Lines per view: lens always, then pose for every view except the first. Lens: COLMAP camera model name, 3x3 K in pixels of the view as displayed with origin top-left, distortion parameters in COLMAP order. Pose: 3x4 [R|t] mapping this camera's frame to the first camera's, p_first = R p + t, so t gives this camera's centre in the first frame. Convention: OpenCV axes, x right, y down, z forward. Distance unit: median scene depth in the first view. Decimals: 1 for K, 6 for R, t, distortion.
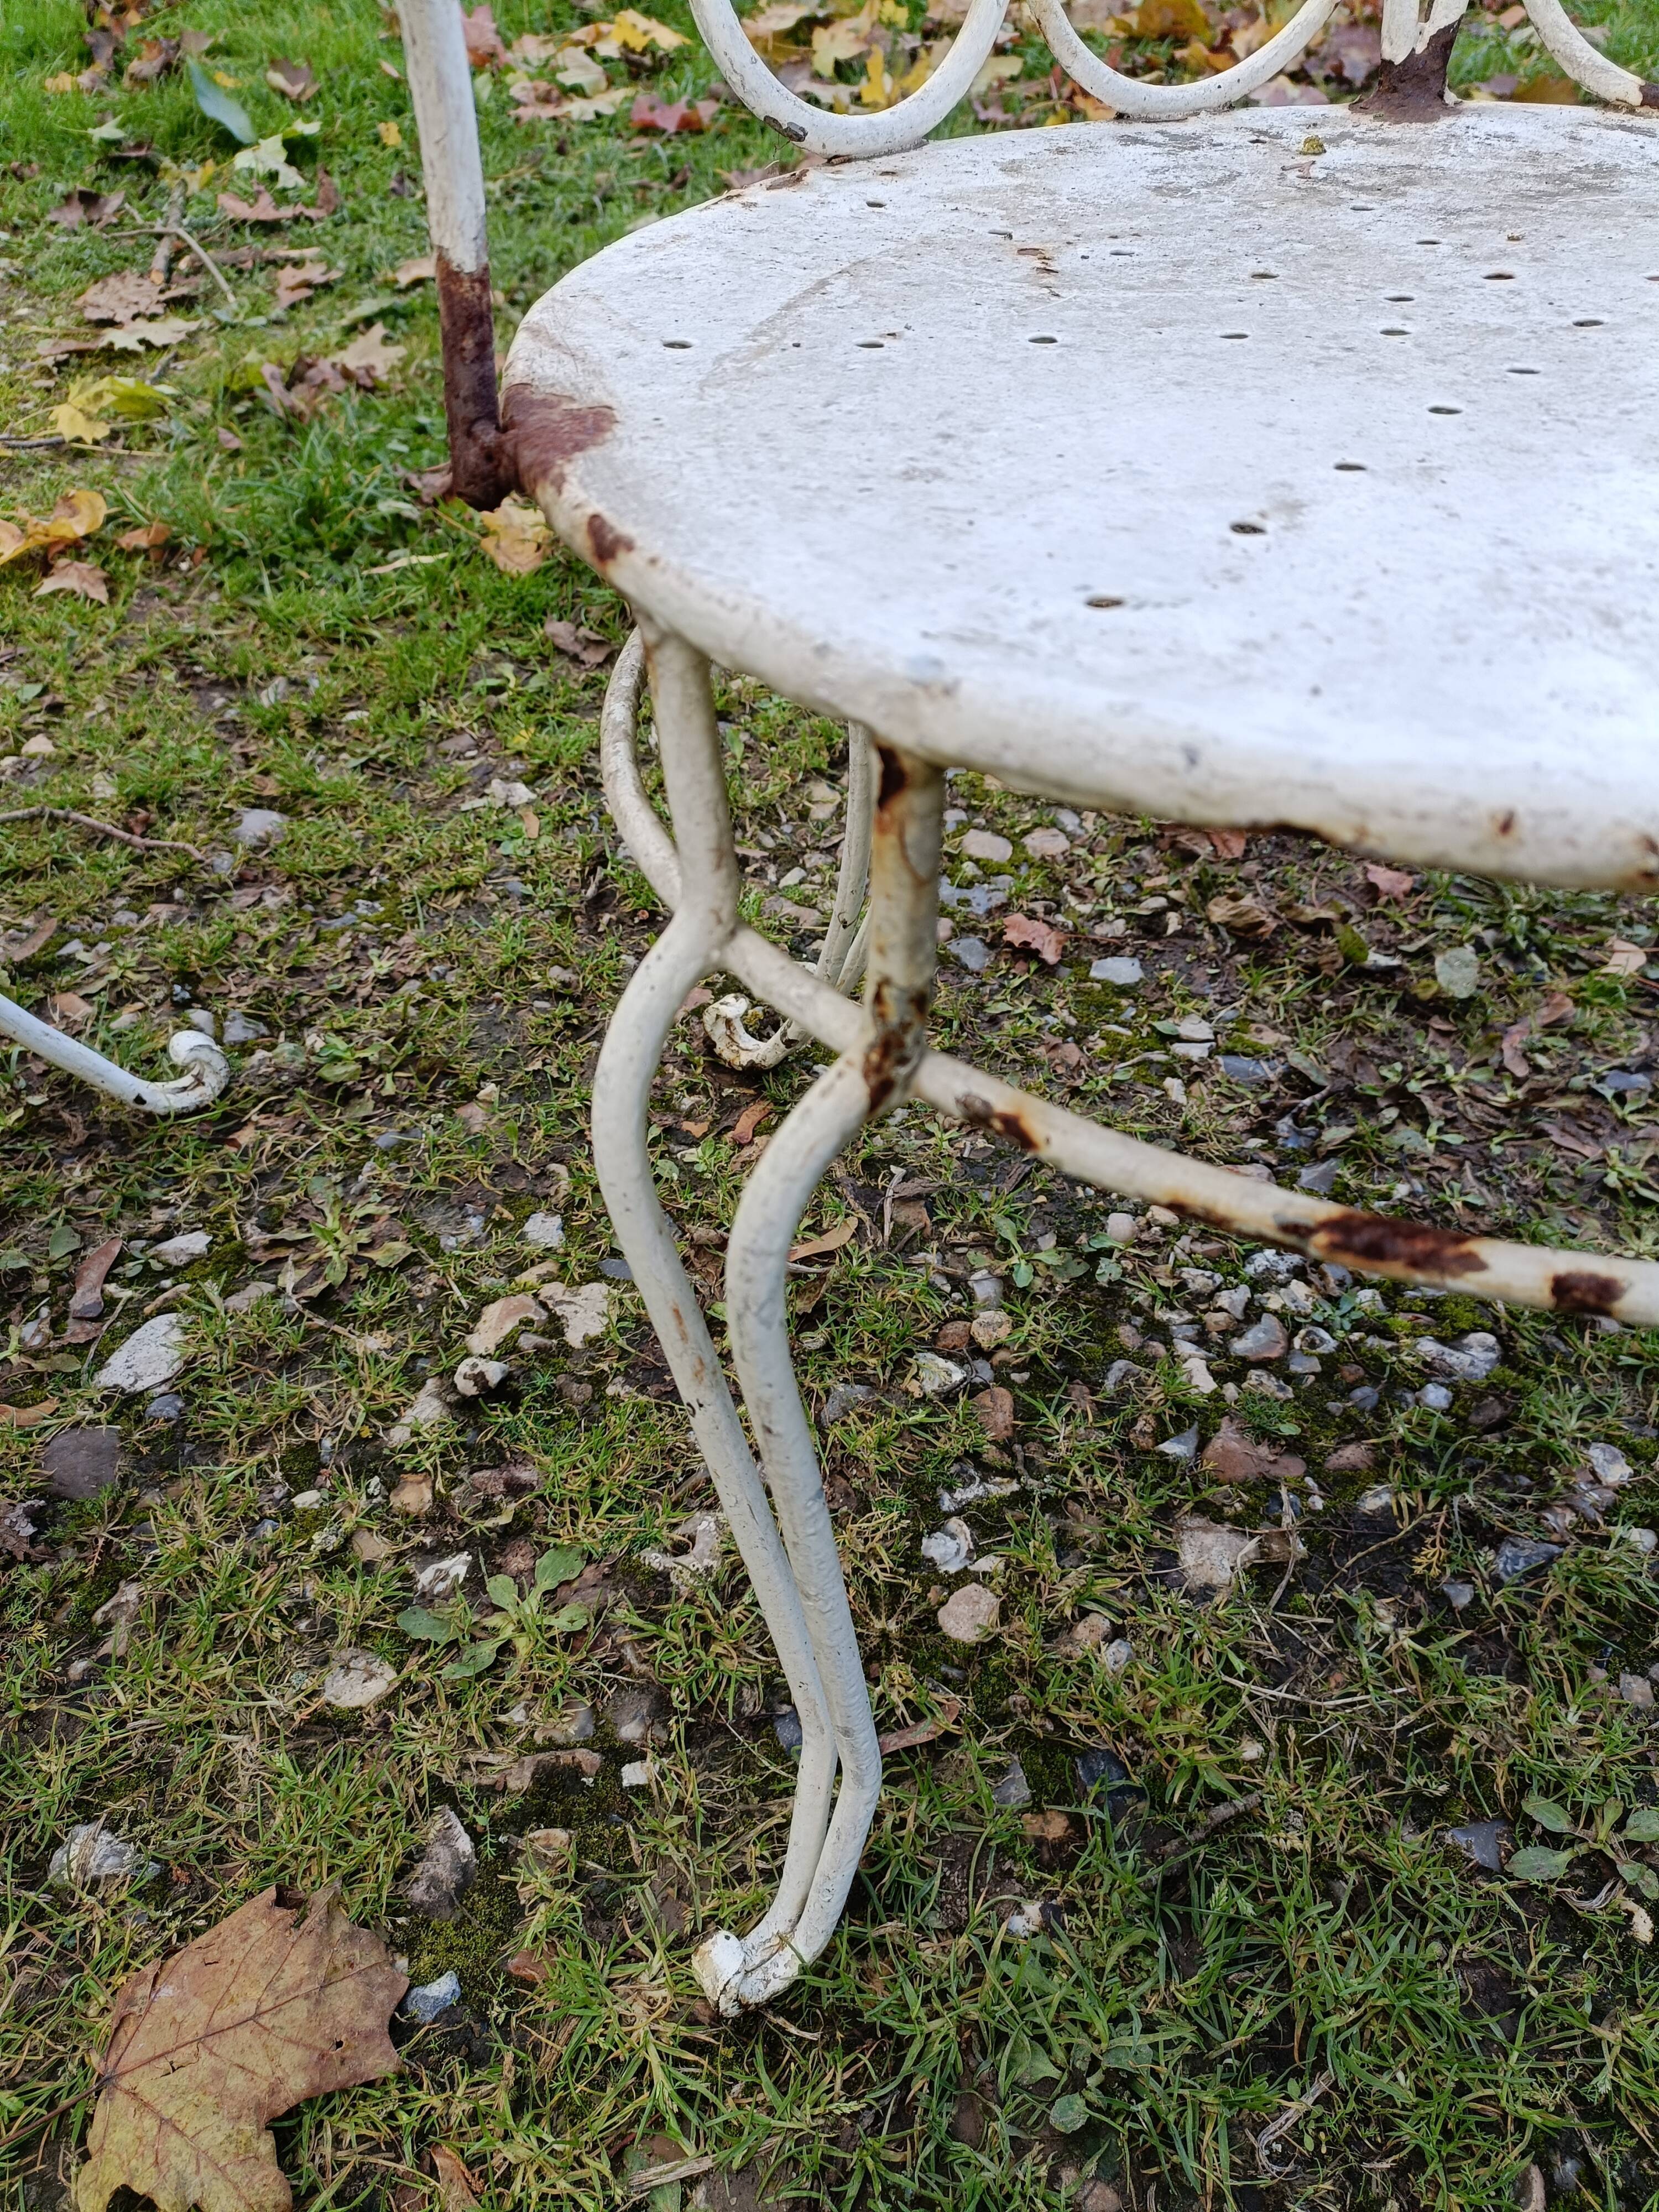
lens RADIAL K [[1622.2, 0, 826.0], [0, 1622.2, 1102.9], [0, 0, 1]] dist [0.055952, -0.061026]
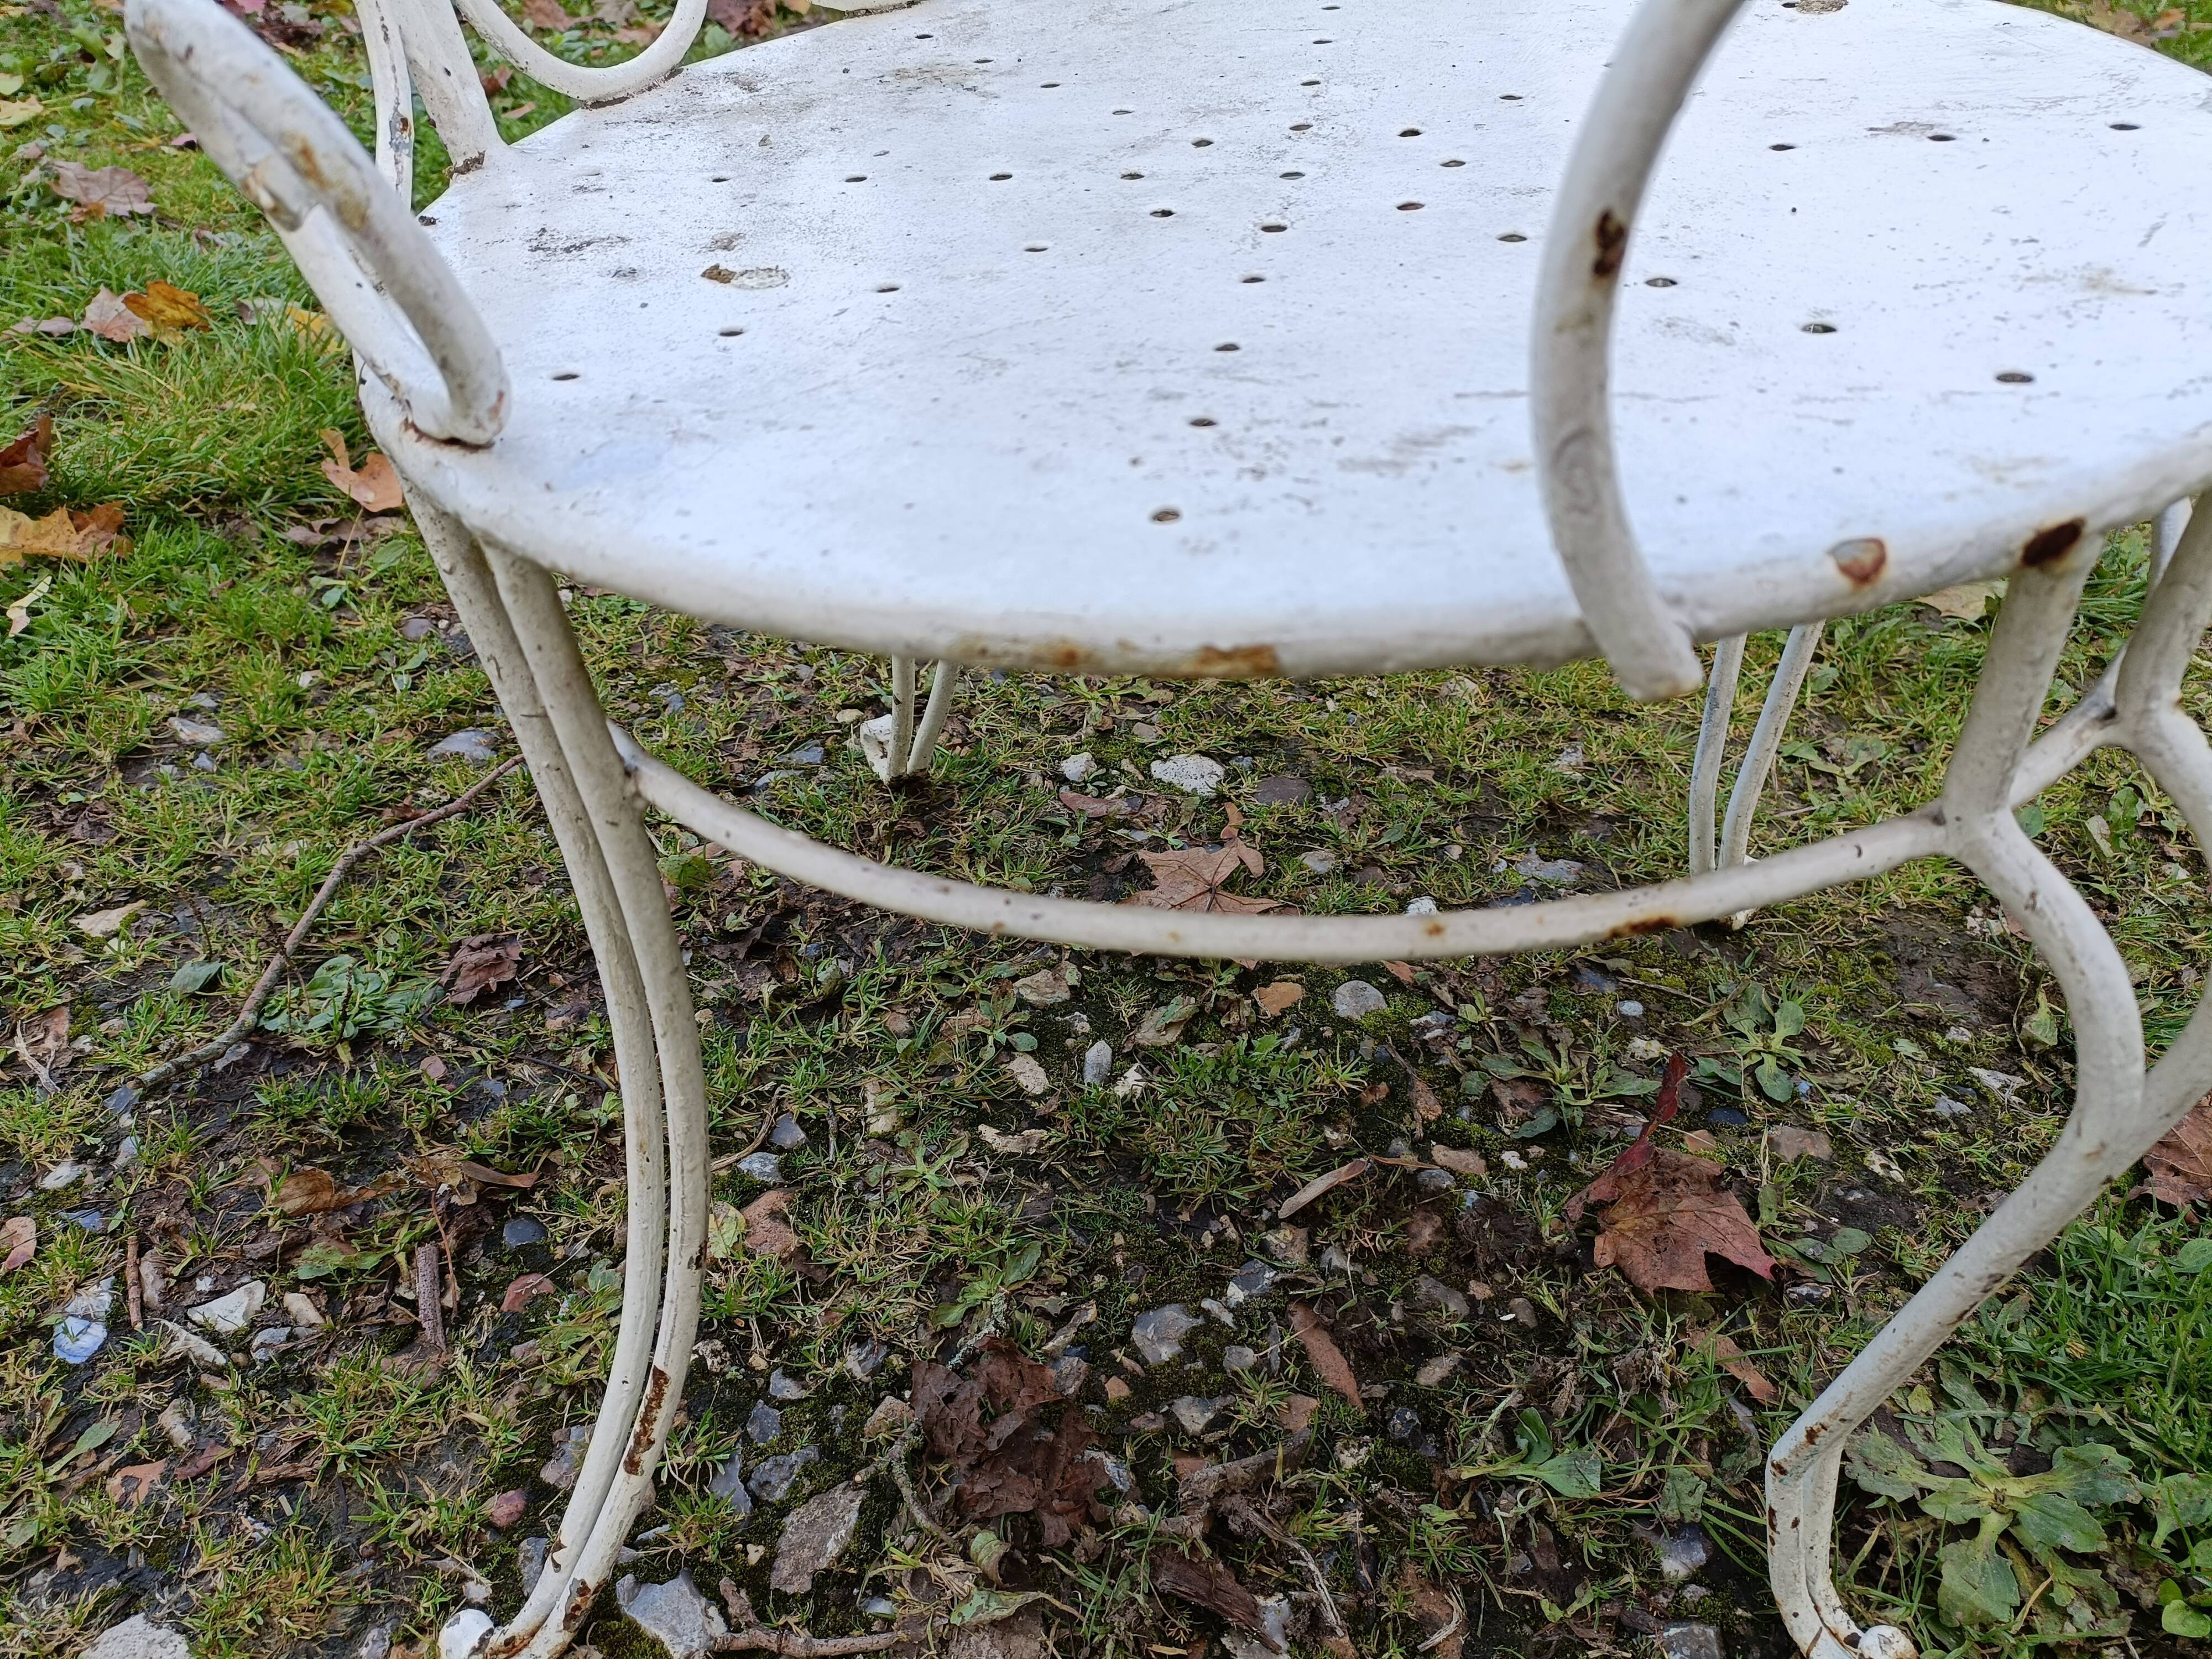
lens RADIAL K [[1628.0, 0, 1106.3], [0, 1628.0, 832.1], [0, 0, 1]] dist [0.055952, -0.040745]
pose [[0.194571, -0.591181, 0.782718, -1.416482], [0.652863, 0.673594, 0.346470, -0.303000], [-0.732060, 0.443595, 0.517022, 0.358044]]
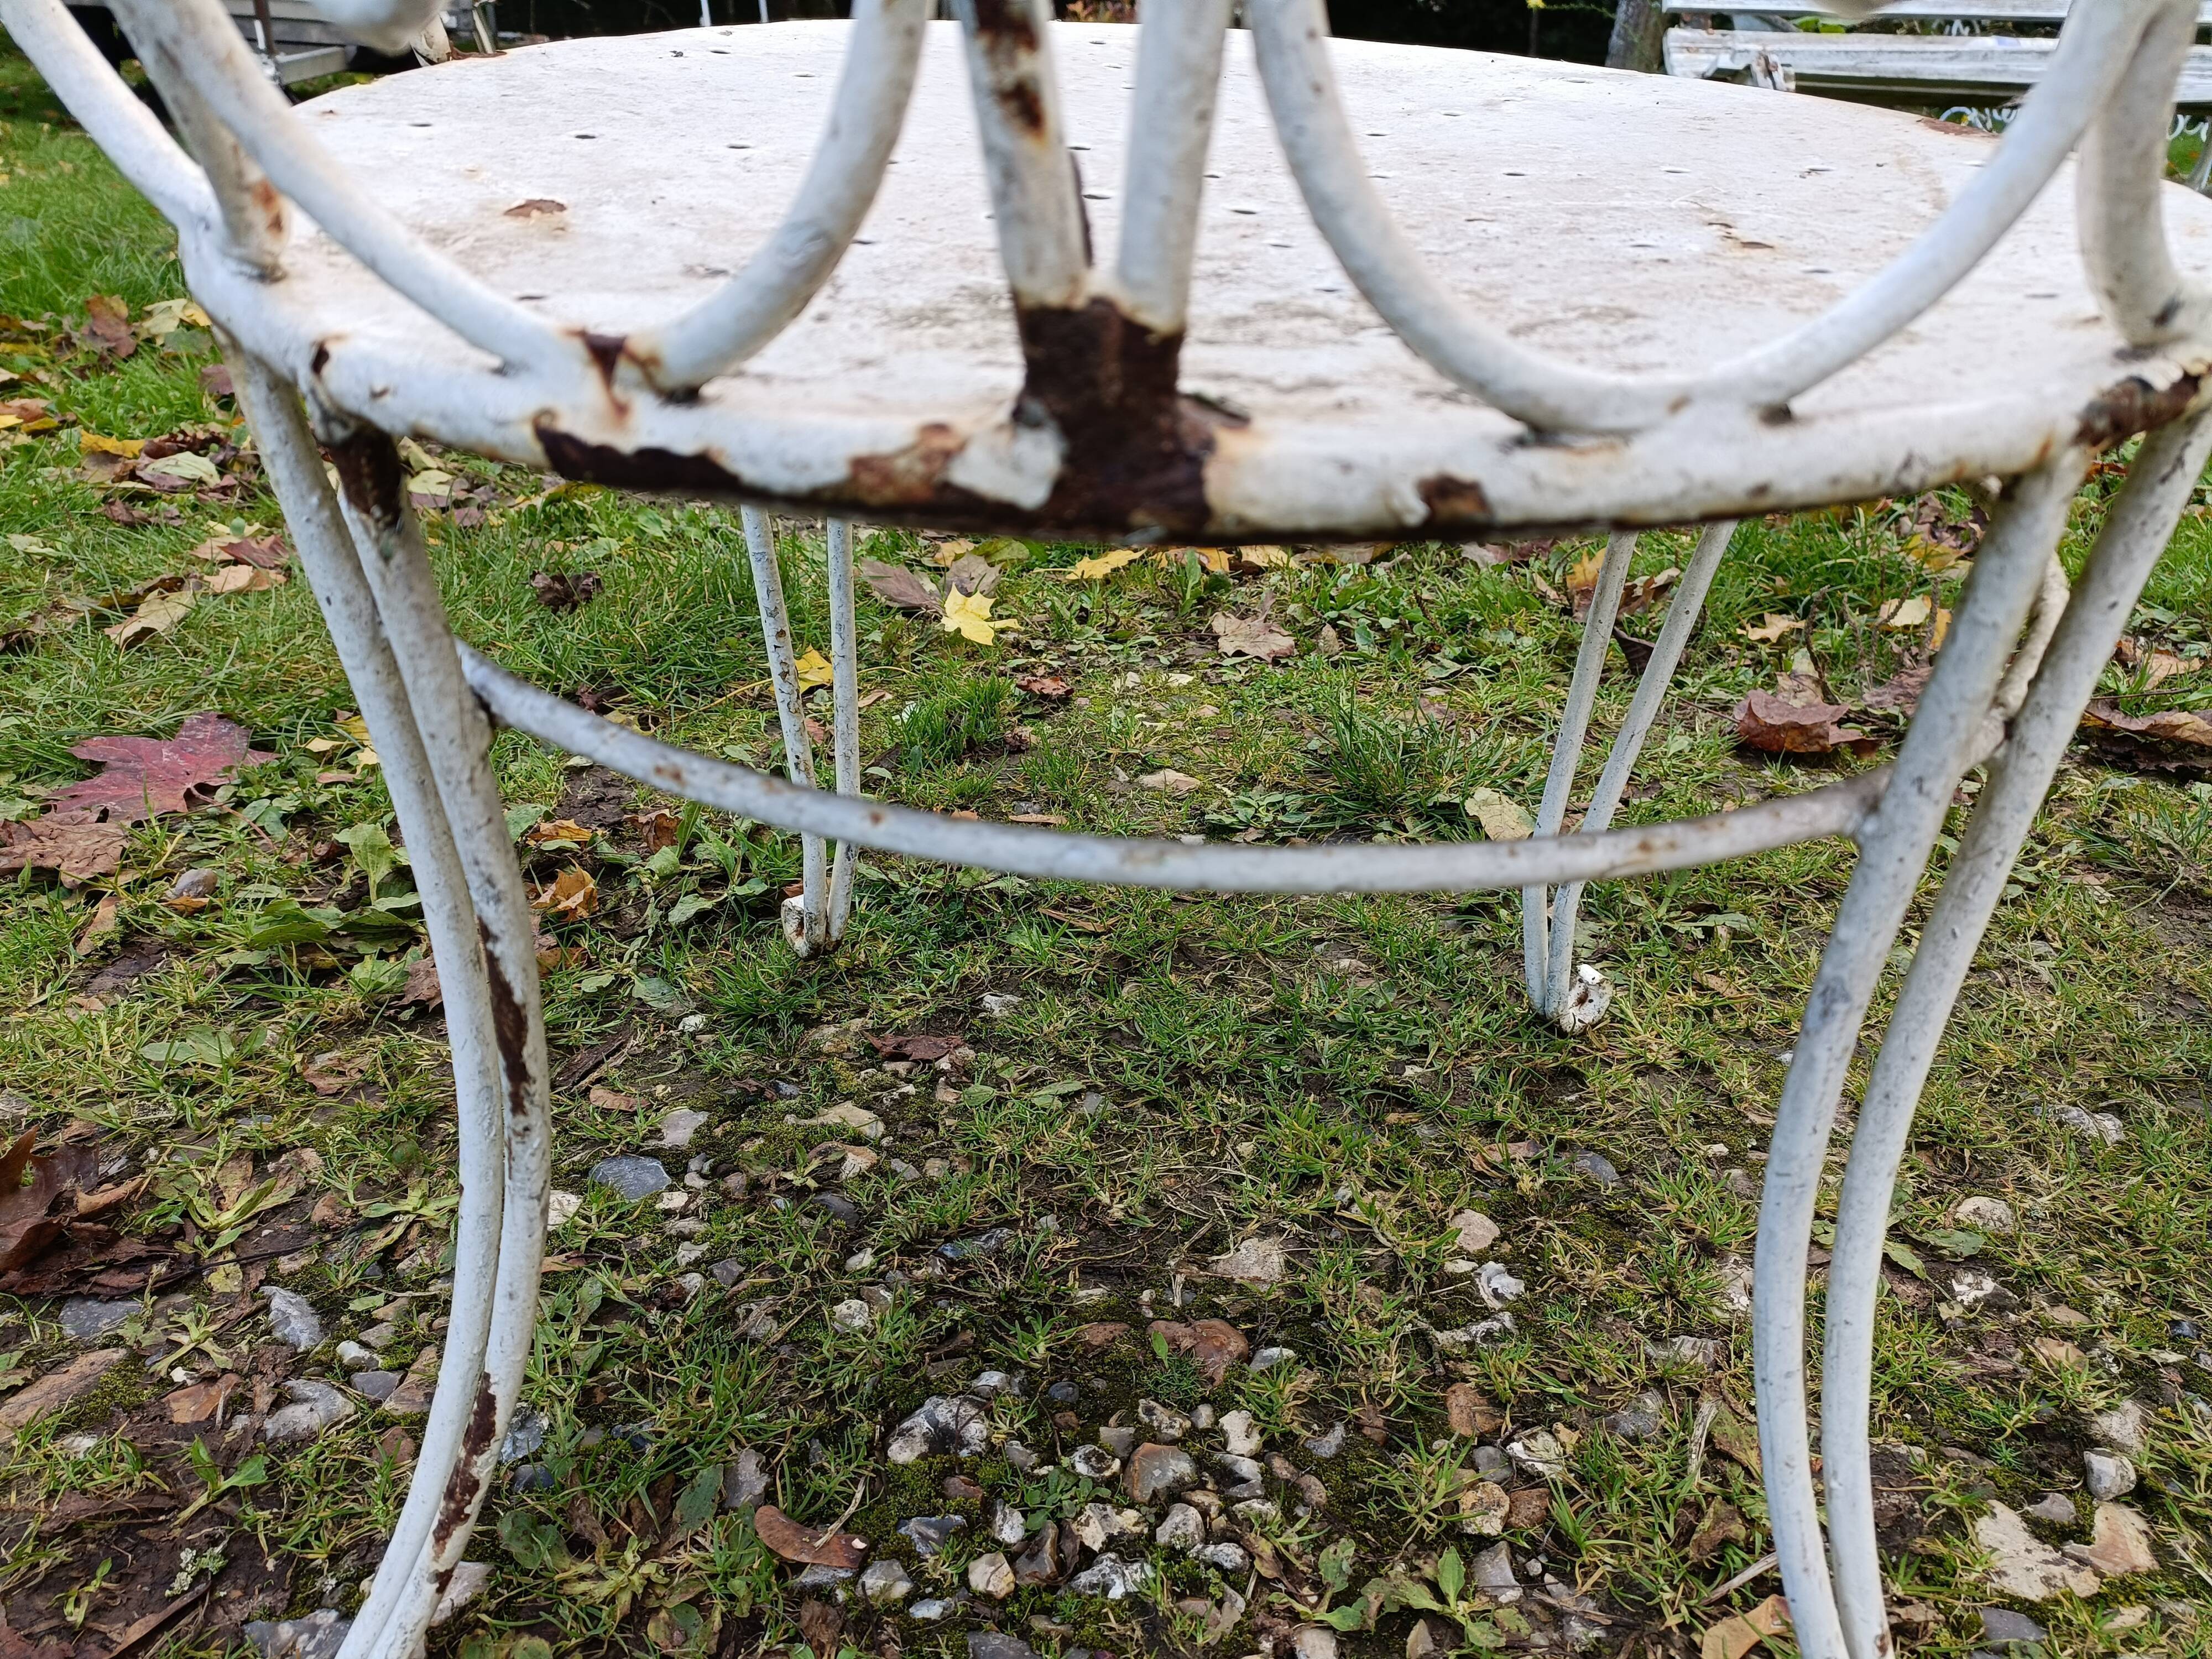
lens RADIAL K [[1614.0, 0, 1103.3], [0, 1614.0, 827.5], [0, 0, 1]] dist [0.070168, -0.070753]
pose [[-0.999306, -0.005289, 0.036880, 0.247515], [0.033255, 0.319752, 0.946917, -0.701784], [-0.016801, 0.947486, -0.319354, 0.888815]]
